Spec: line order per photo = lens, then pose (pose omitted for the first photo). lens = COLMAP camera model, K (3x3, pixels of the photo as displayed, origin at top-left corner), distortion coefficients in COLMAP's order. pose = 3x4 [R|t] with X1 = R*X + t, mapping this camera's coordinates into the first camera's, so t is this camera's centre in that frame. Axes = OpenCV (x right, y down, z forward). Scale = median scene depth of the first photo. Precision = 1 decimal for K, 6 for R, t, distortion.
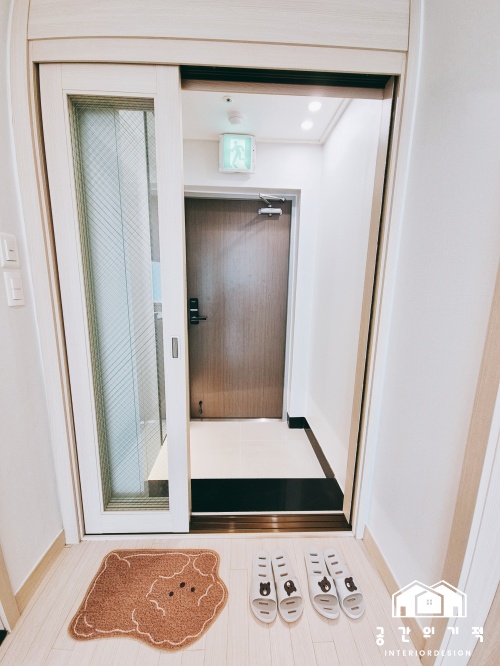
lens RADIAL K [[269.5, 0, 250.0], [0, 269.5, 333.2], [0, 0, 1]] dist [-0.008186, -0.000948]
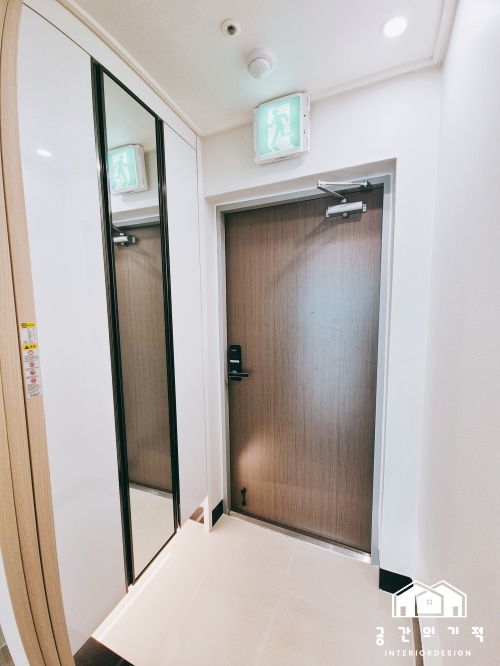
lens RADIAL K [[269.5, 0, 249.4], [0, 269.5, 333.9], [0, 0, 1]] dist [-0.008186, -0.000948]
pose [[0.900140, 0.011857, -0.435439, 0.150766], [-0.047532, 0.996334, -0.071126, -0.117967], [0.432999, 0.084721, 0.897404, 0.385069]]
